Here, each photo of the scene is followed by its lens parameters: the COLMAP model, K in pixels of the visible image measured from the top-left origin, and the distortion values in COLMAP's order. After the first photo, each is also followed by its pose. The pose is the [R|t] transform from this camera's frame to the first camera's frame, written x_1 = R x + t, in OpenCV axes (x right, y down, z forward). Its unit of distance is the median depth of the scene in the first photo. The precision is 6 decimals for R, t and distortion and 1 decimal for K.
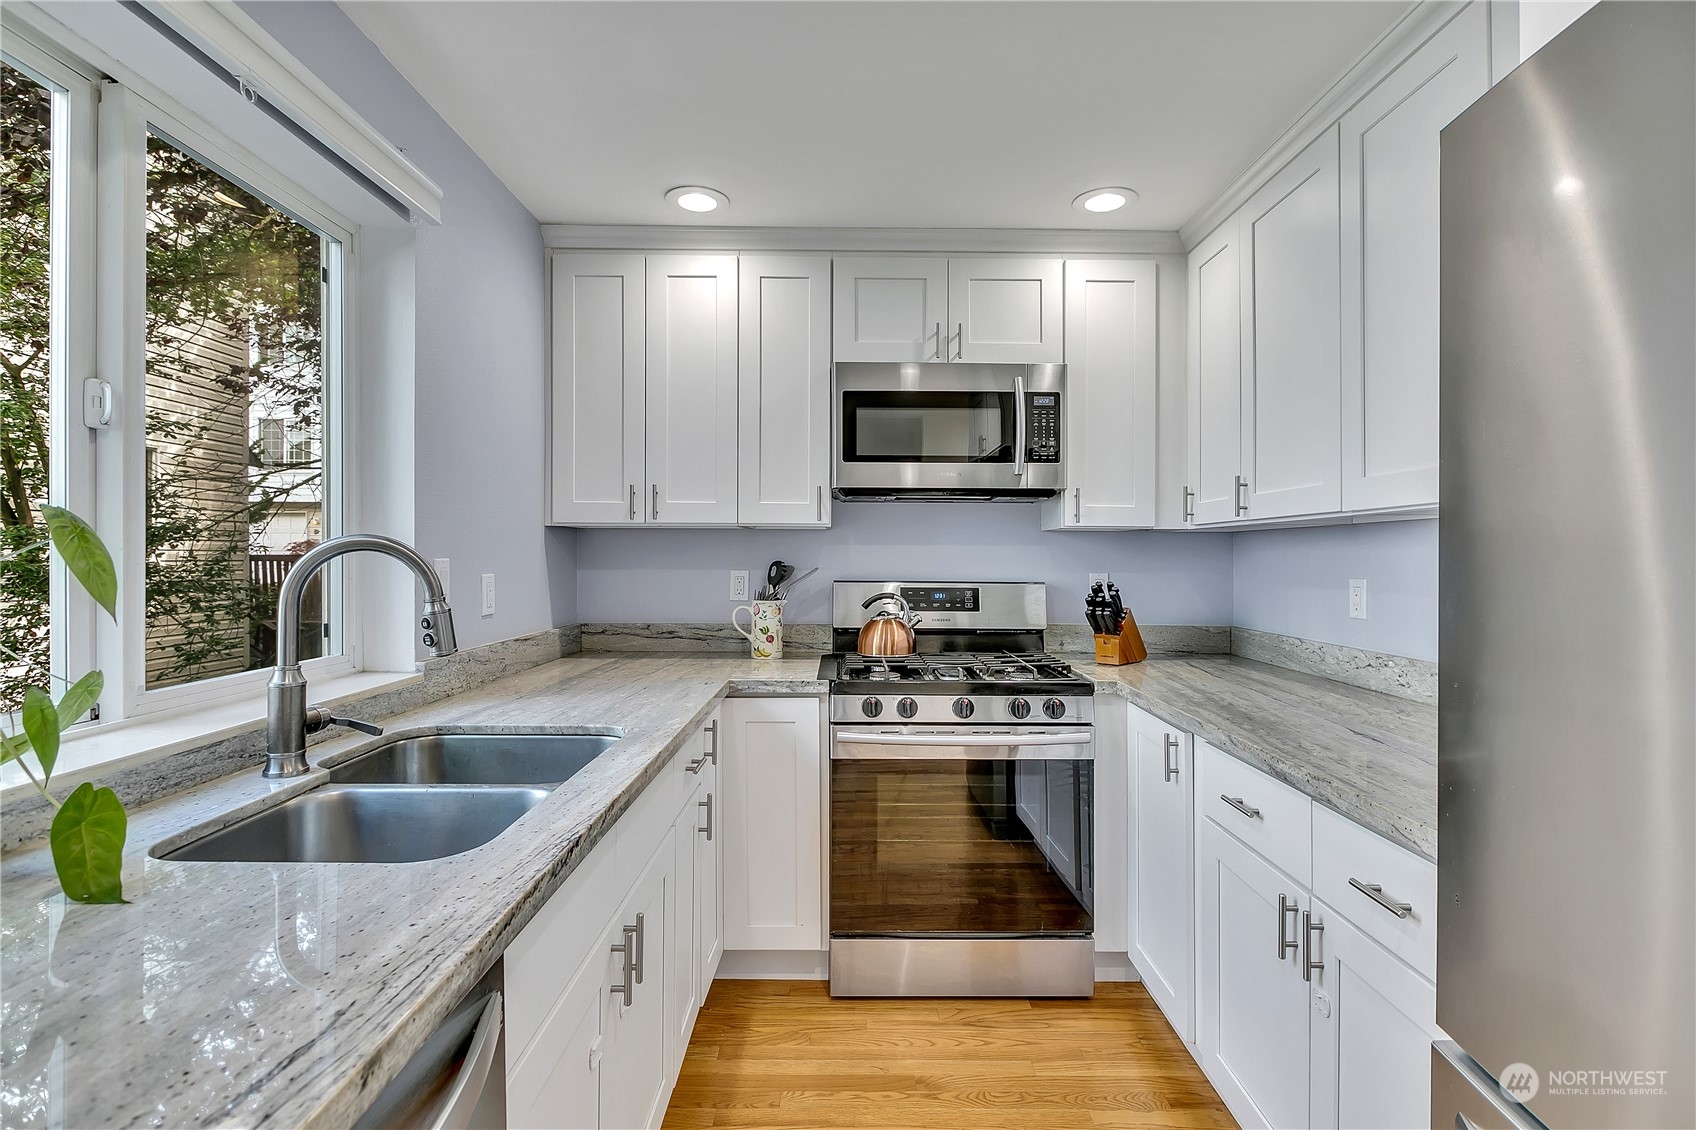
lens RADIAL K [[790.9, 0, 852.5], [0, 790.9, 532.6], [0, 0, 1]] dist [0.002628, -0.004241]
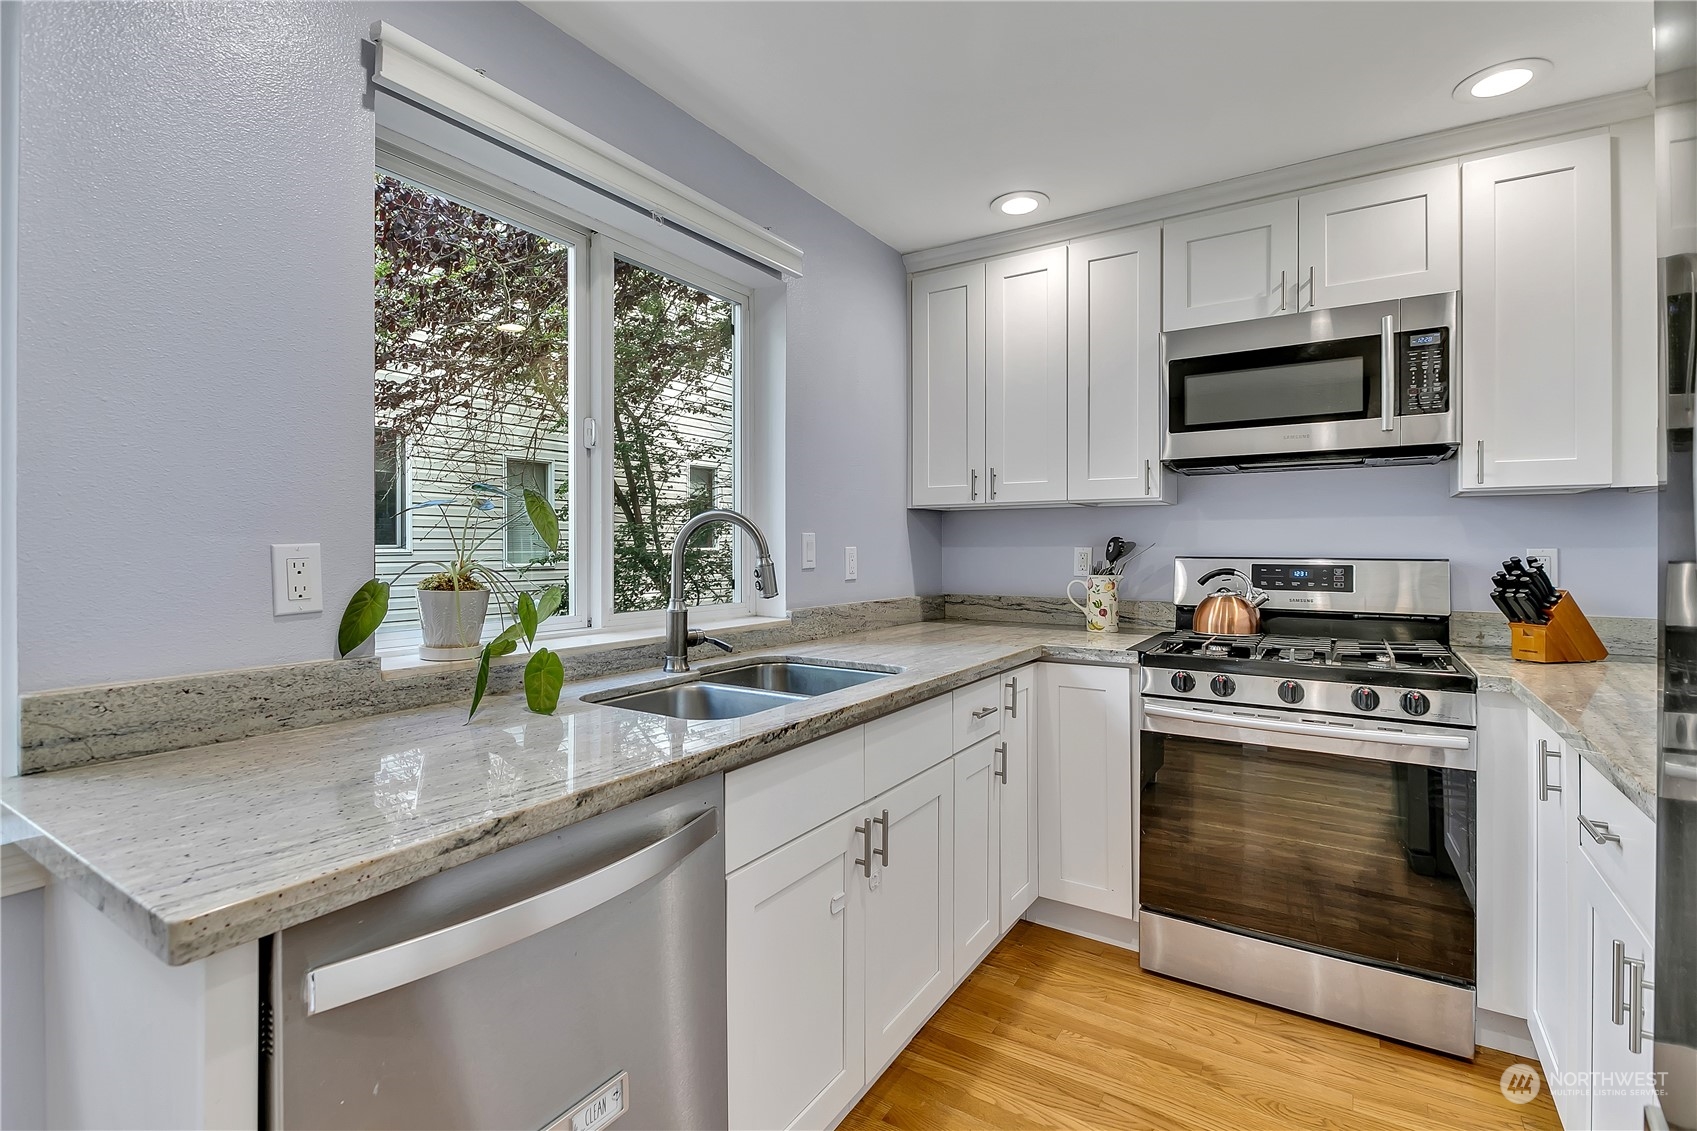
lens RADIAL K [[783.1, 0, 846.9], [0, 783.1, 520.0], [0, 0, 1]] dist [0.000151, -0.000507]
pose [[0.833307, -0.022990, -0.552332, 0.188562], [0.018133, 0.999734, -0.014254, 0.024447], [0.552512, 0.001862, 0.833503, -0.025003]]
